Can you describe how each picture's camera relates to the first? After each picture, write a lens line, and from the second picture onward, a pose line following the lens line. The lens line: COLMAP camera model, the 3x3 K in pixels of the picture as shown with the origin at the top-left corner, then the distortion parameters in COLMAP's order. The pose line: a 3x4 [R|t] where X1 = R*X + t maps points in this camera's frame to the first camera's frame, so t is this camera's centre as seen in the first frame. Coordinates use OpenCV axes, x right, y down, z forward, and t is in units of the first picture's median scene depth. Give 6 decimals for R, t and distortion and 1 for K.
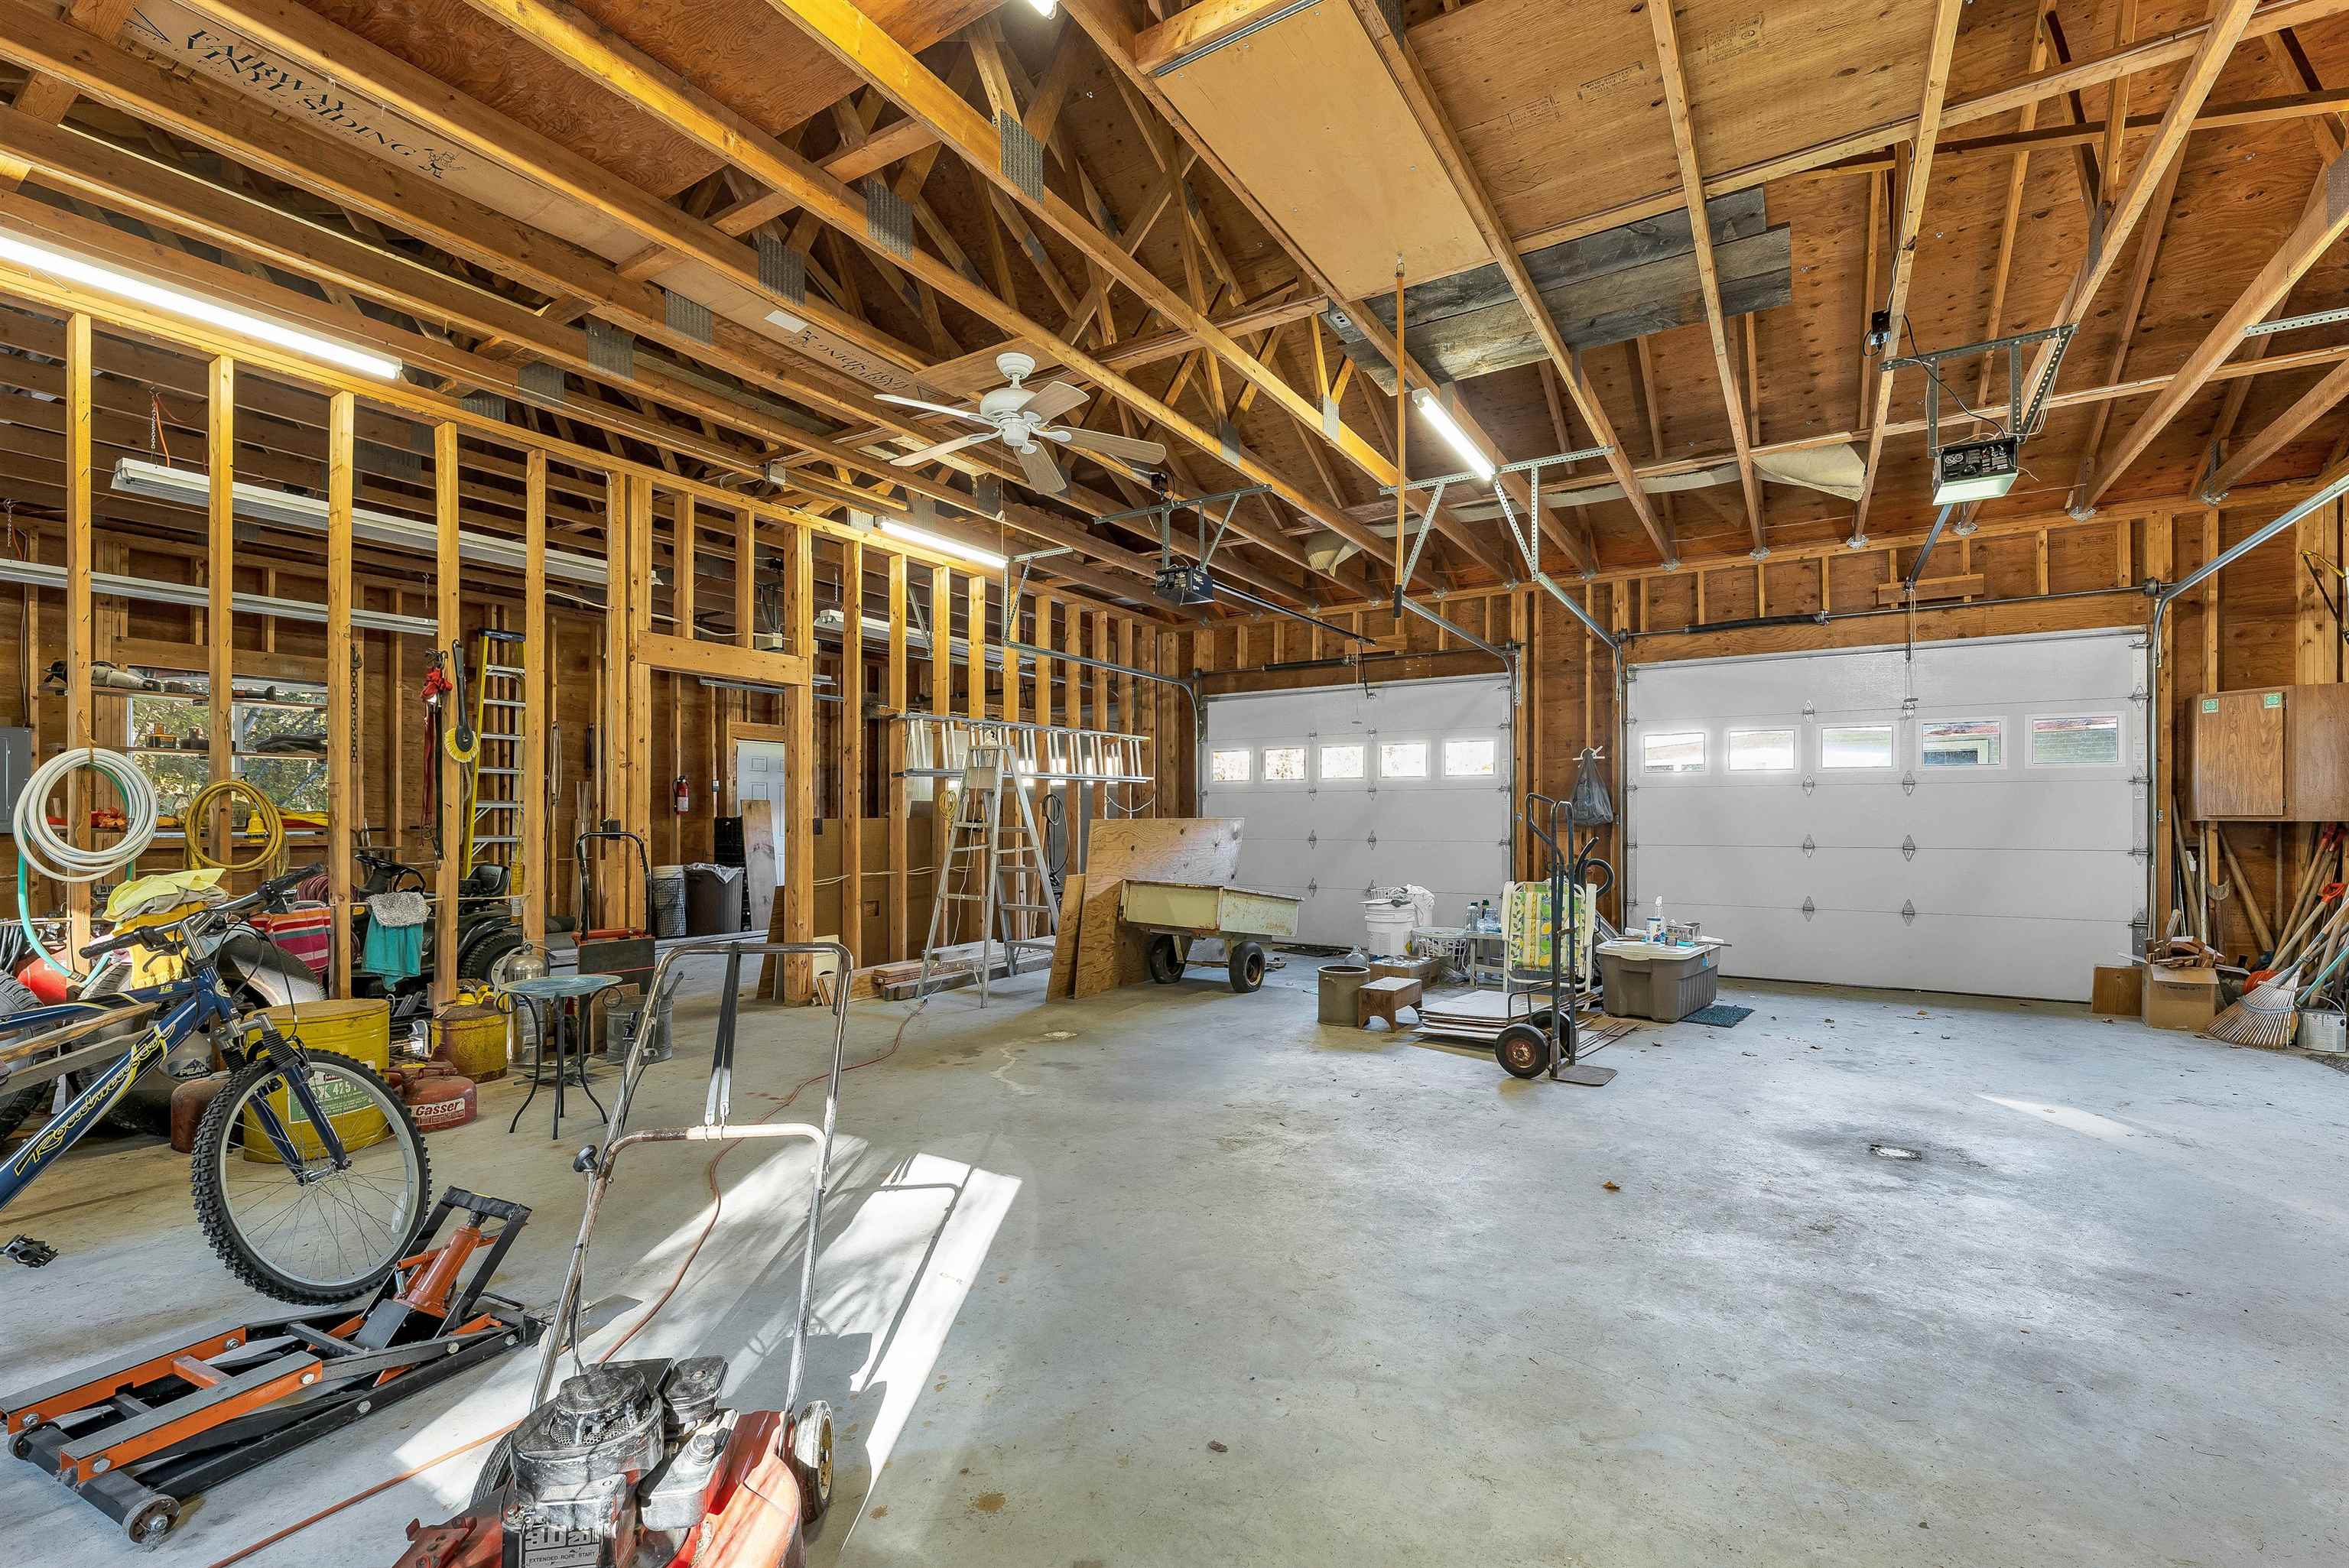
lens RADIAL K [[994.7, 0, 1179.3], [0, 994.7, 822.7], [0, 0, 1]] dist [0.000077, 0.000069]
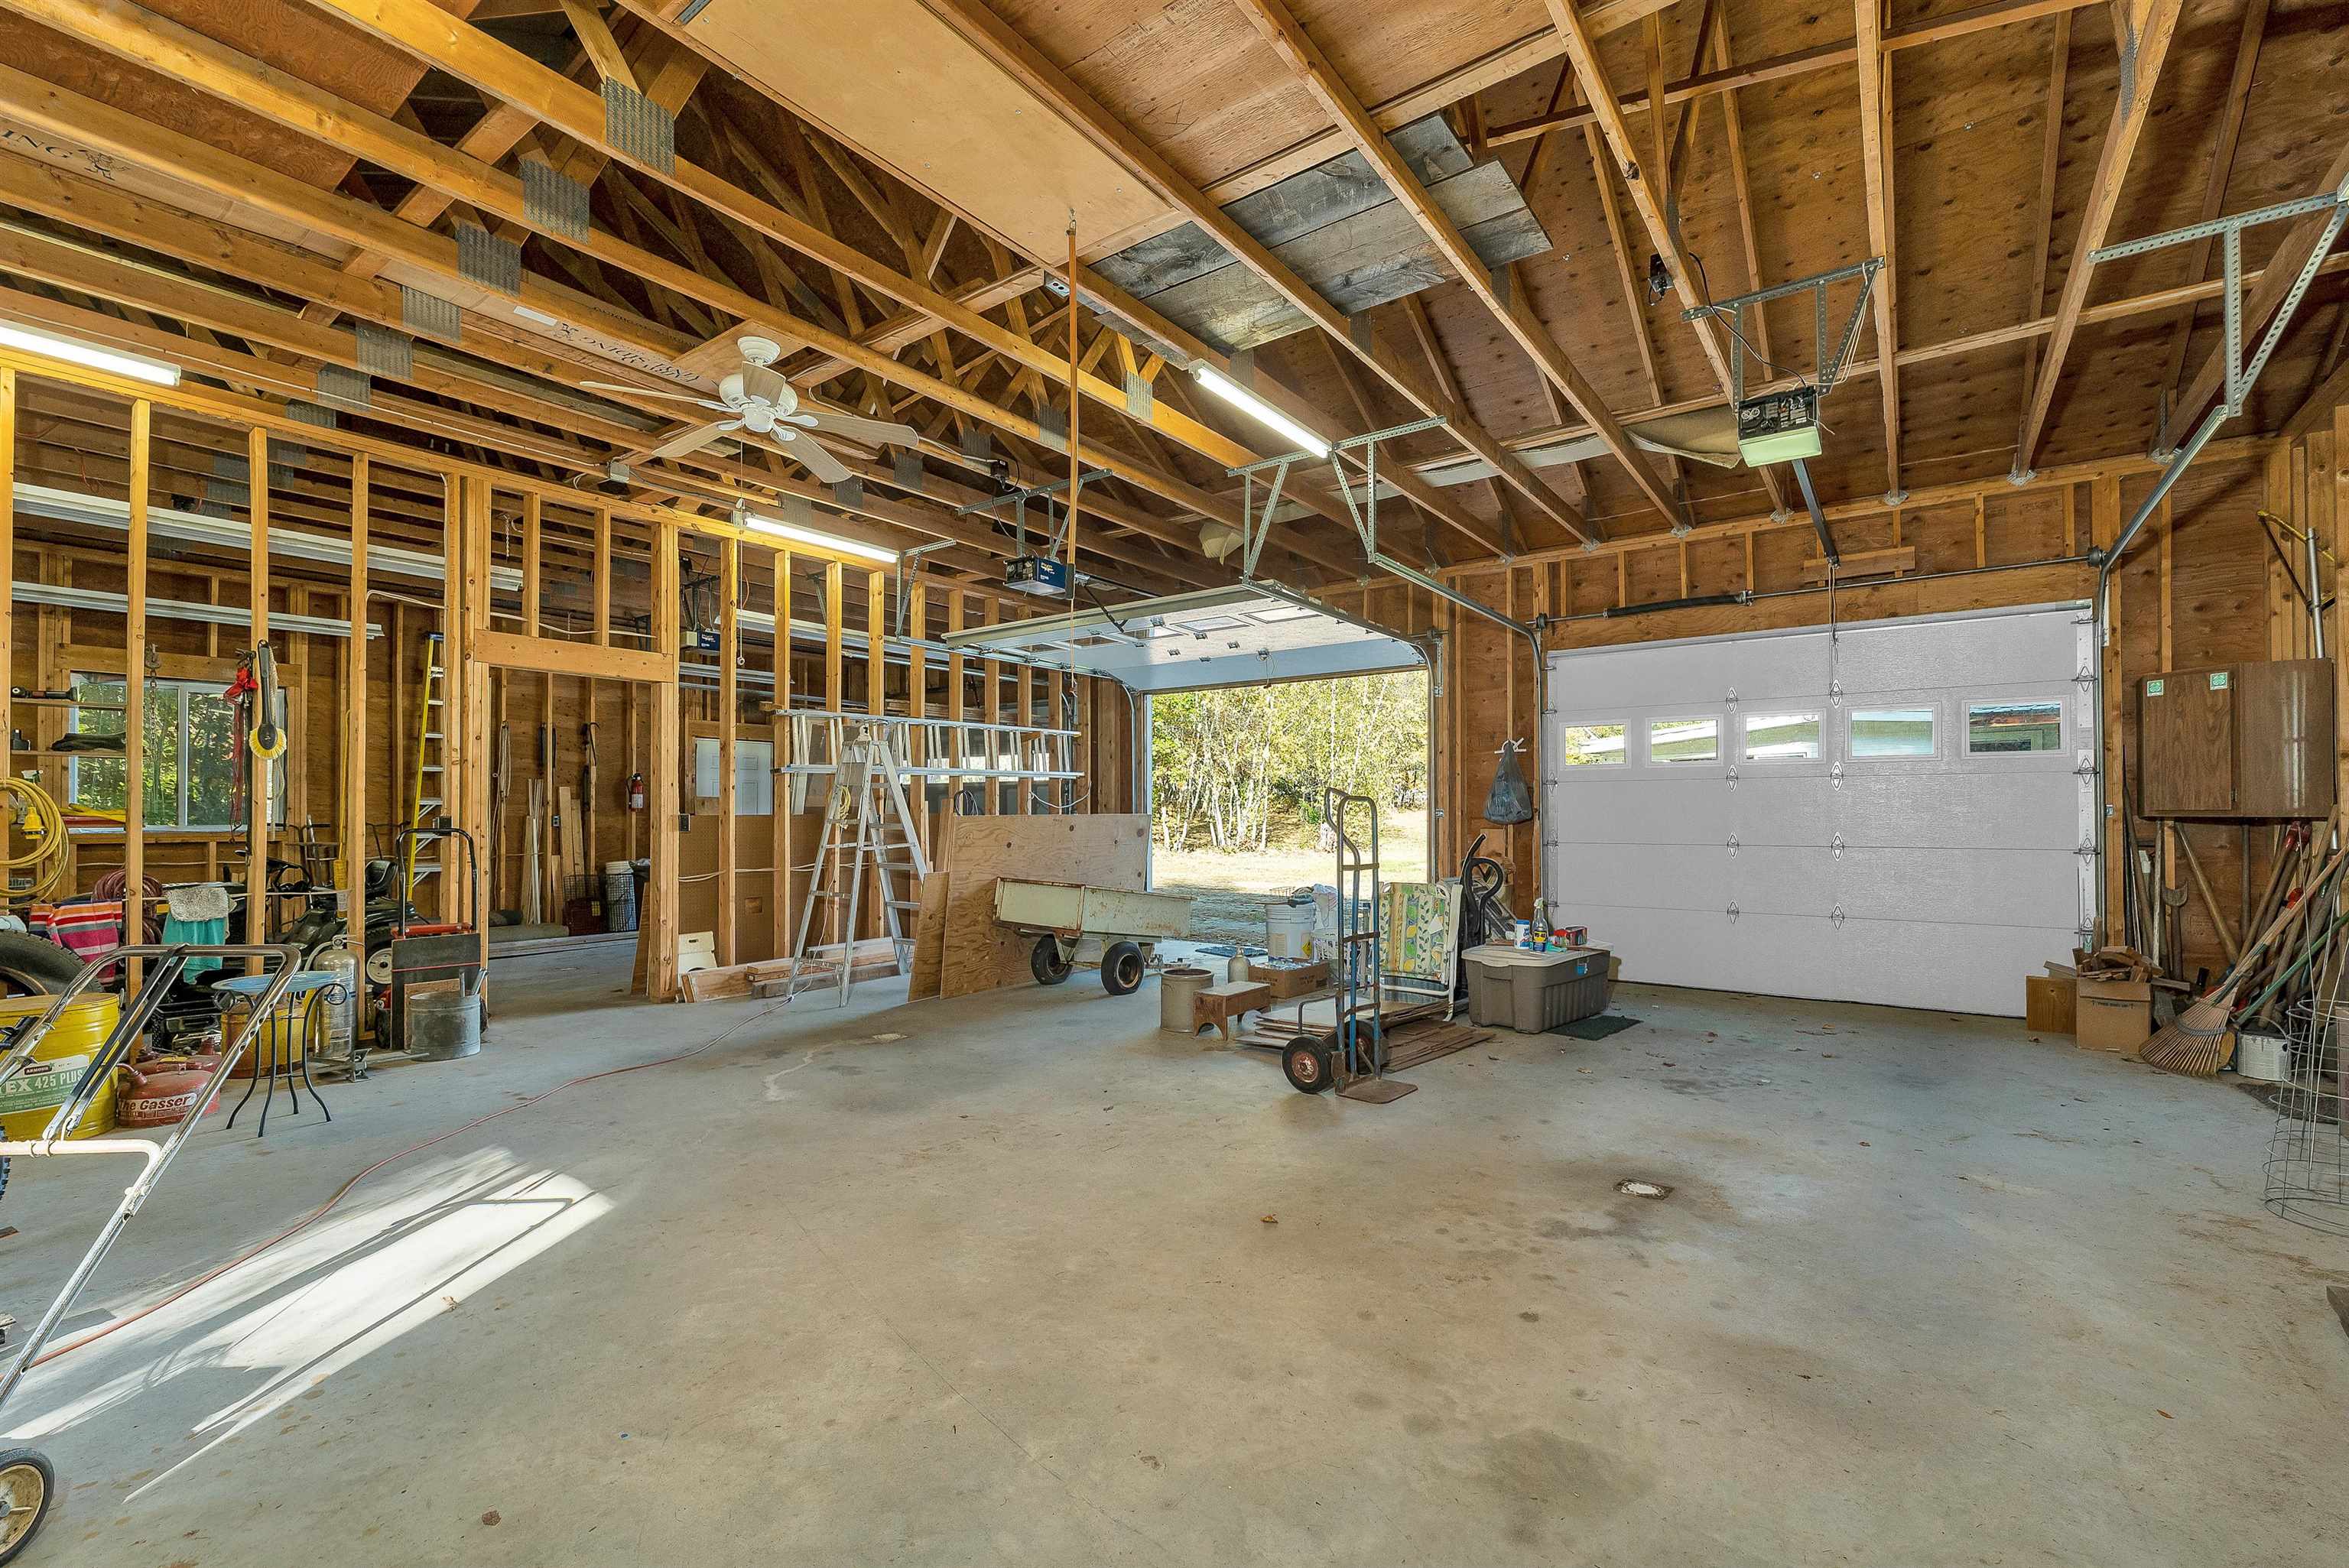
lens RADIAL K [[991.4, 0, 1178.6], [0, 991.4, 808.5], [0, 0, 1]] dist [-0.001126, -0.000298]
pose [[0.997075, -0.001203, -0.076421, 0.227428], [0.000359, 0.999939, -0.011051, 0.000442], [0.076430, 0.010991, 0.997014, 0.048923]]
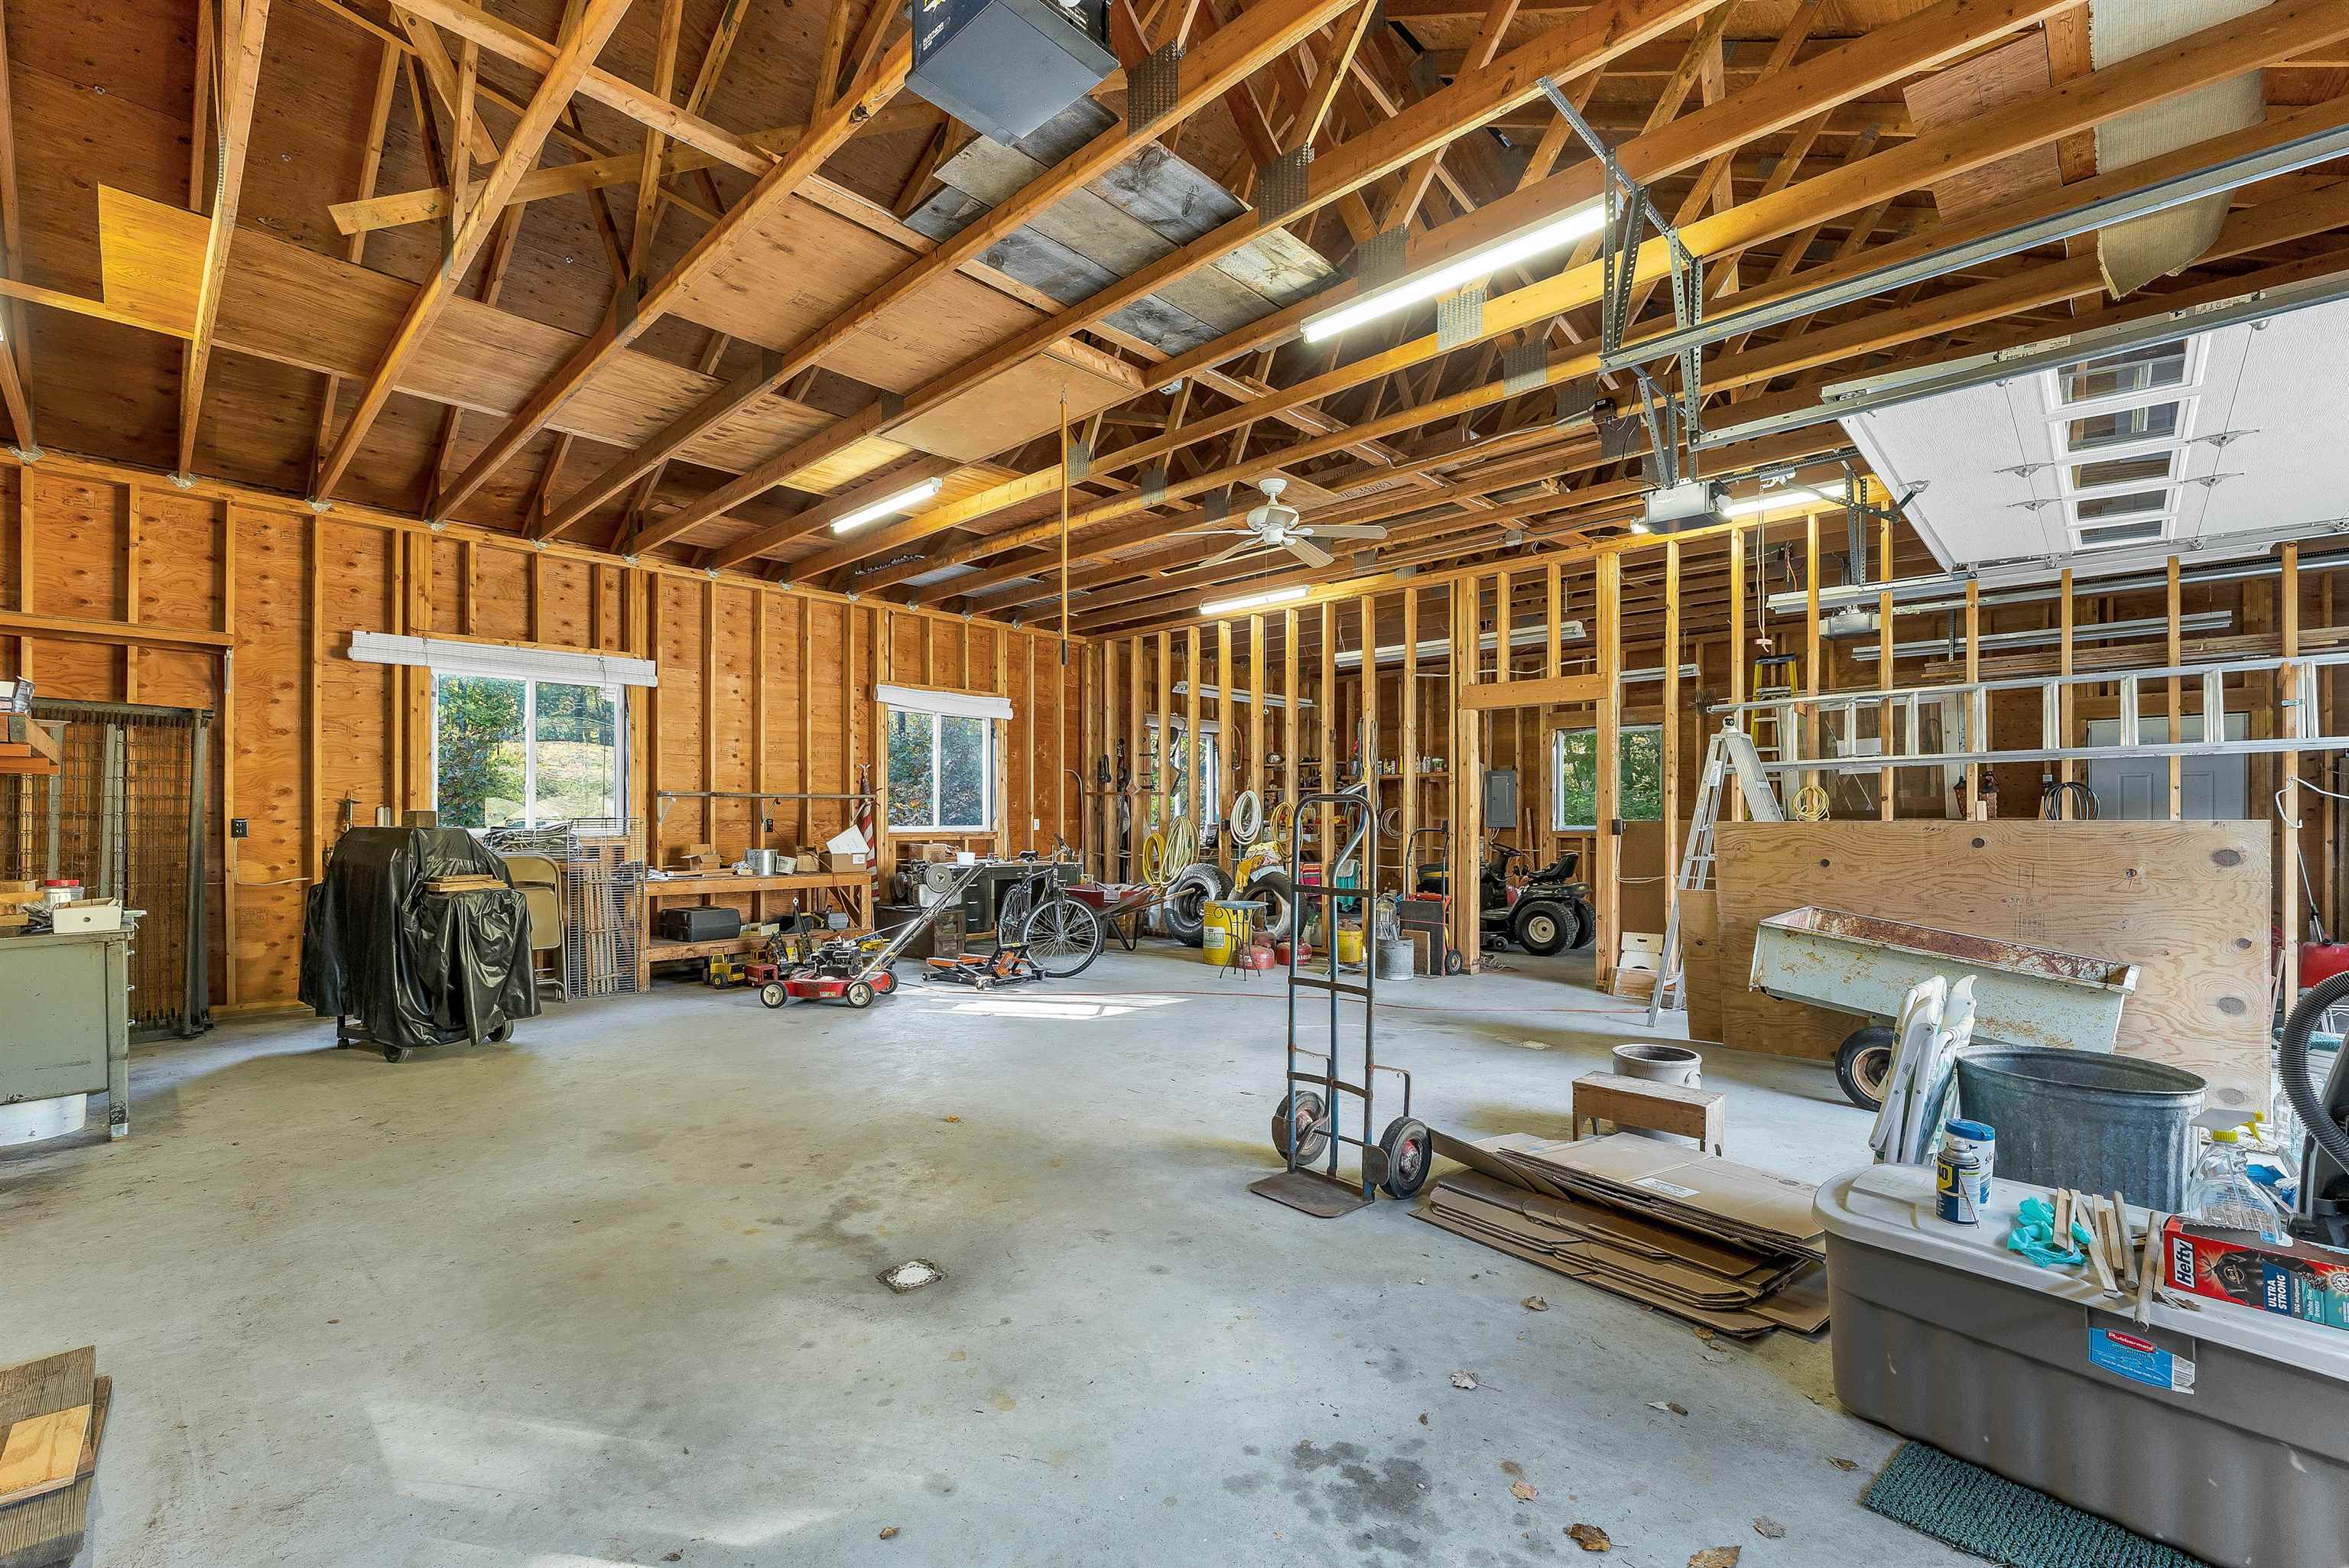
lens RADIAL K [[994.7, 0, 1179.3], [0, 994.7, 822.7], [0, 0, 1]] dist [0.000077, 0.000069]
pose [[-0.195141, 0.003953, -0.980767, 0.853500], [-0.004492, 0.999978, 0.004924, -0.004590], [0.980765, 0.005366, -0.195119, 0.814409]]
